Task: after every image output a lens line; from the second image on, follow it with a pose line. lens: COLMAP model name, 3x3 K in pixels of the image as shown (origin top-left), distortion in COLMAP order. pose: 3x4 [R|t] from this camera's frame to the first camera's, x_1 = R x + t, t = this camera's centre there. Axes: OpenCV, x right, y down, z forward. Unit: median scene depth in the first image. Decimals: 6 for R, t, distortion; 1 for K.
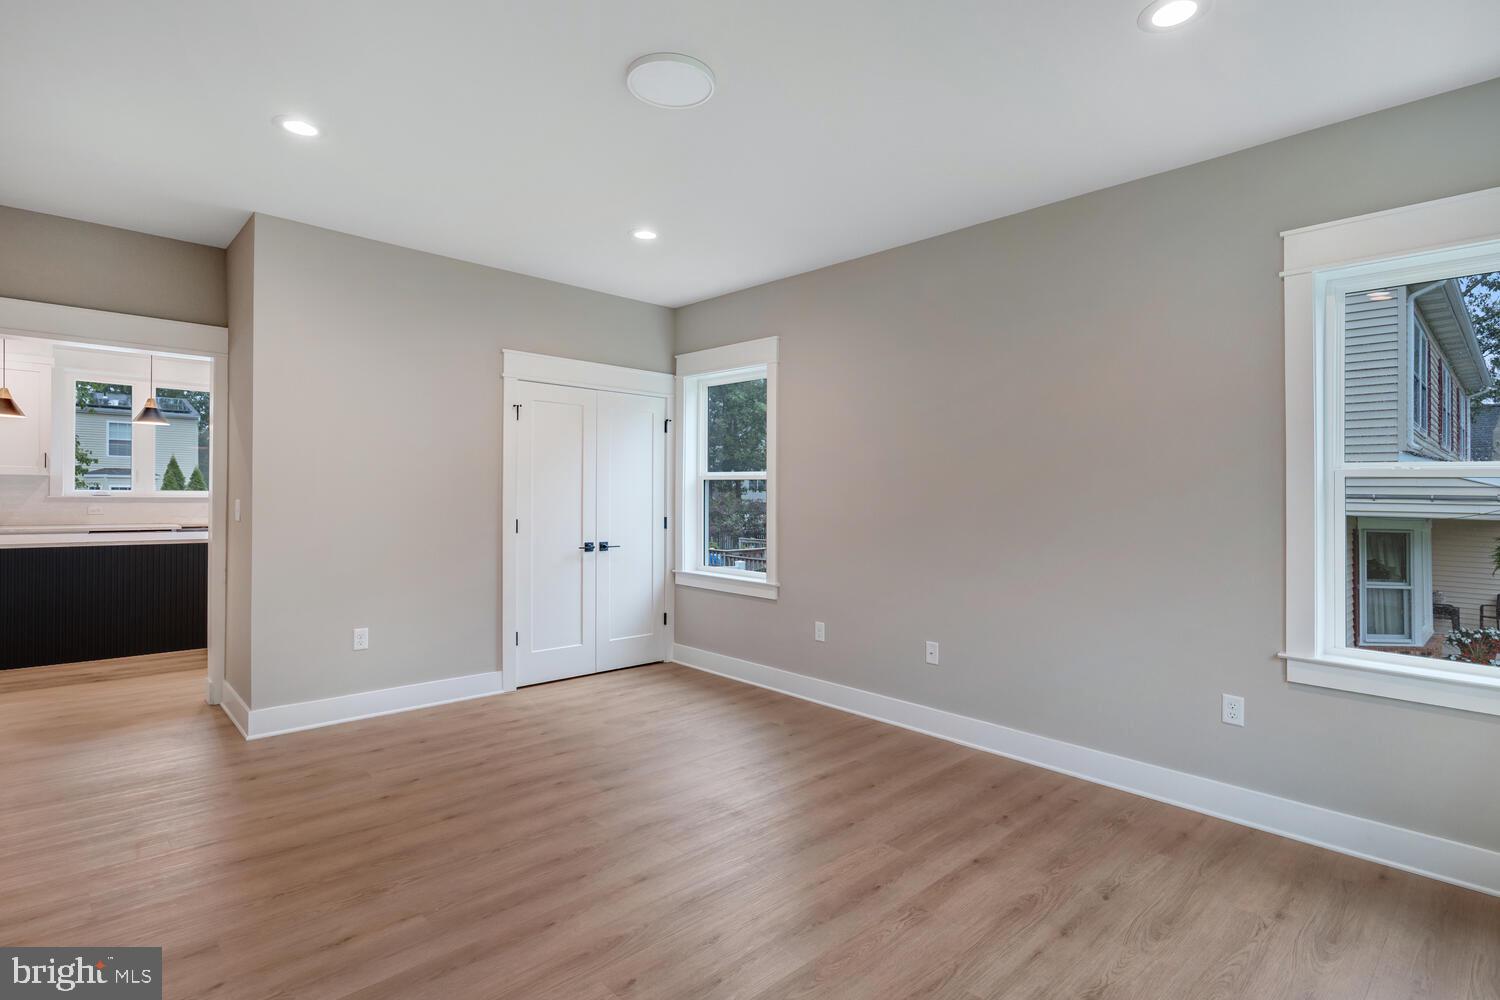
lens RADIAL K [[730.8, 0, 745.6], [0, 730.8, 487.7], [0, 0, 1]] dist [0.001593, 0.000229]
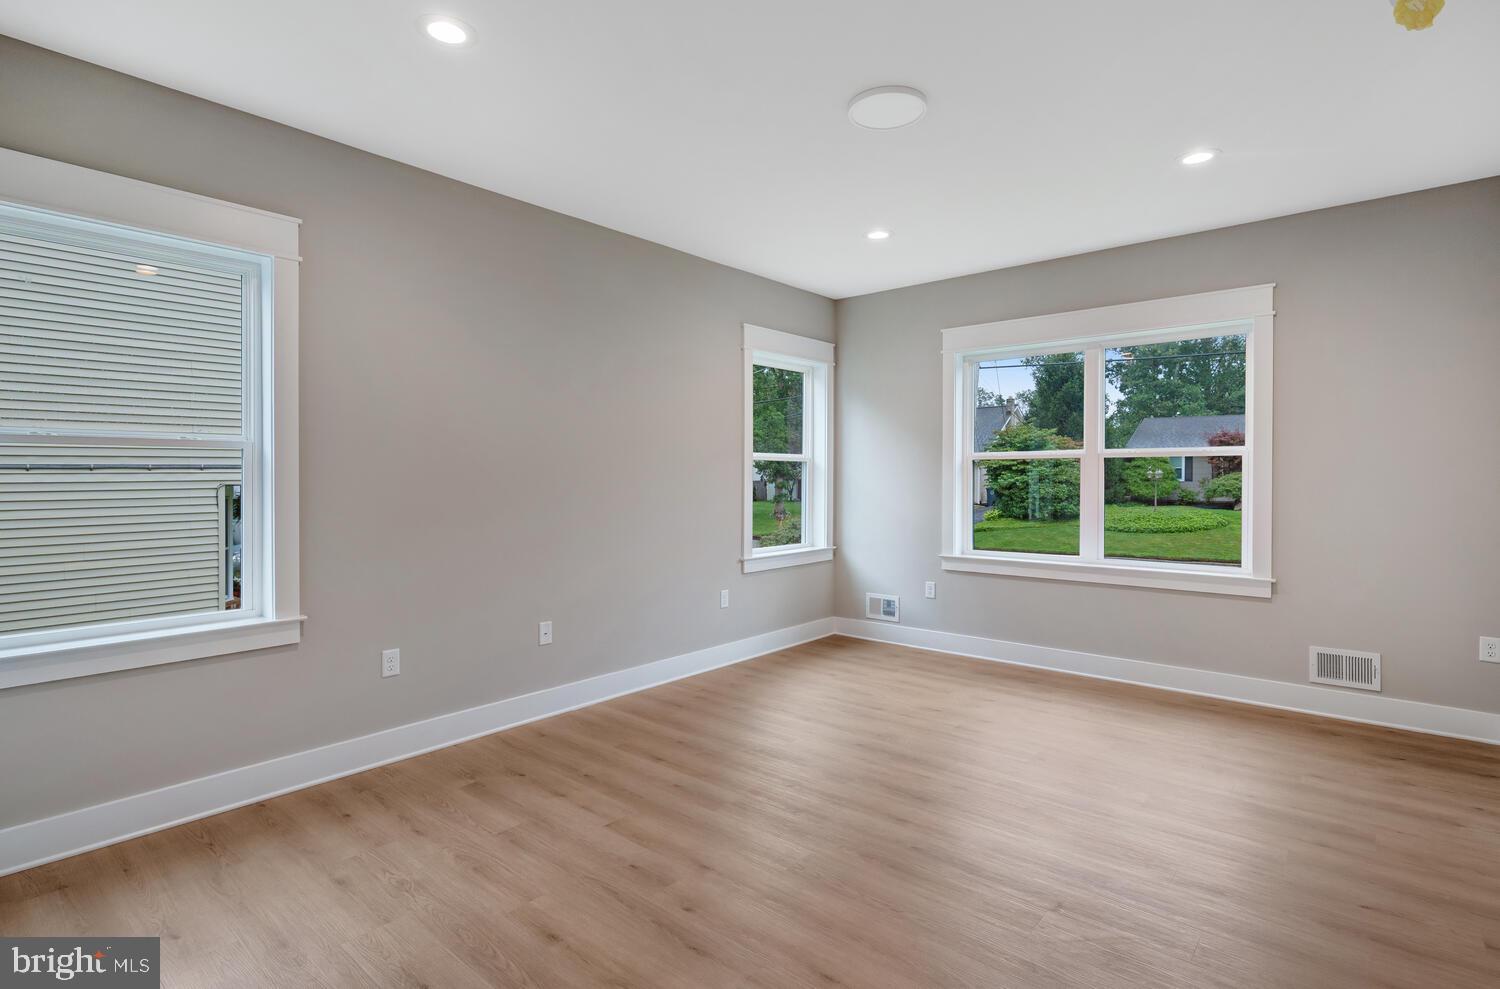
lens RADIAL K [[747.2, 0, 751.6], [0, 747.2, 465.7], [0, 0, 1]] dist [0.038804, -0.000018]
pose [[-0.095478, -0.004805, 0.995420, -0.720955], [-0.009729, 0.999945, 0.003894, -0.005078], [-0.995384, -0.009312, -0.095519, 0.766516]]
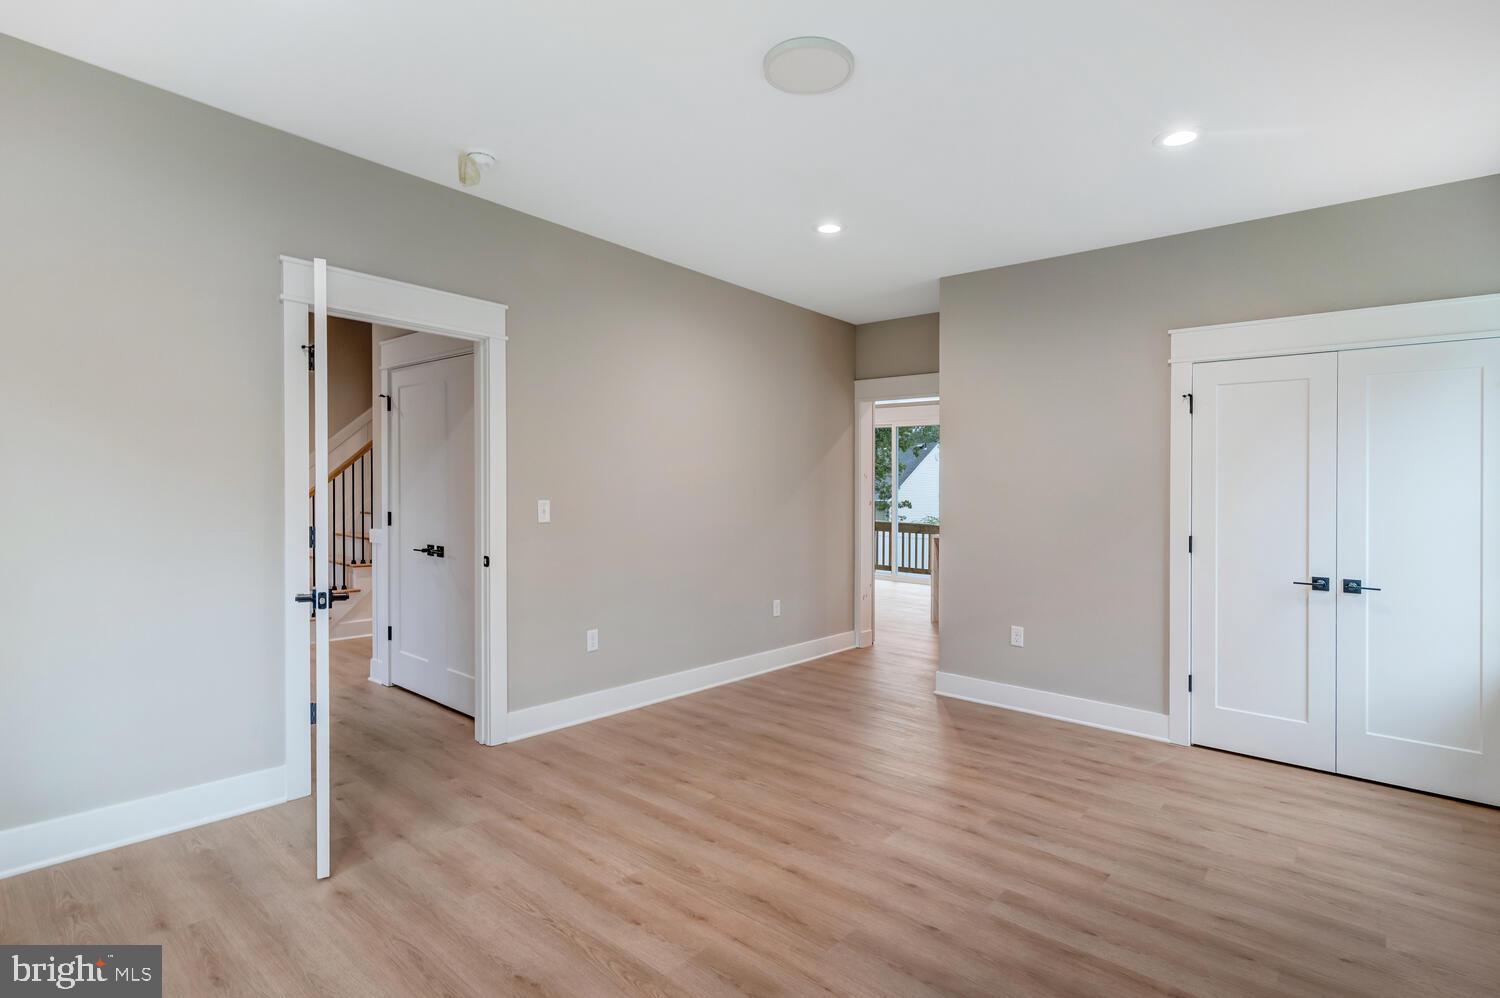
lens RADIAL K [[743.0, 0, 750.0], [0, 743.0, 499.0], [0, 0, 1]] dist [0.012324, -0.000069]
pose [[0.105995, 0.000536, -0.994367, 0.510209], [-0.007572, 0.999971, -0.000268, 0.007015], [0.994338, 0.007557, 0.105996, 0.470936]]
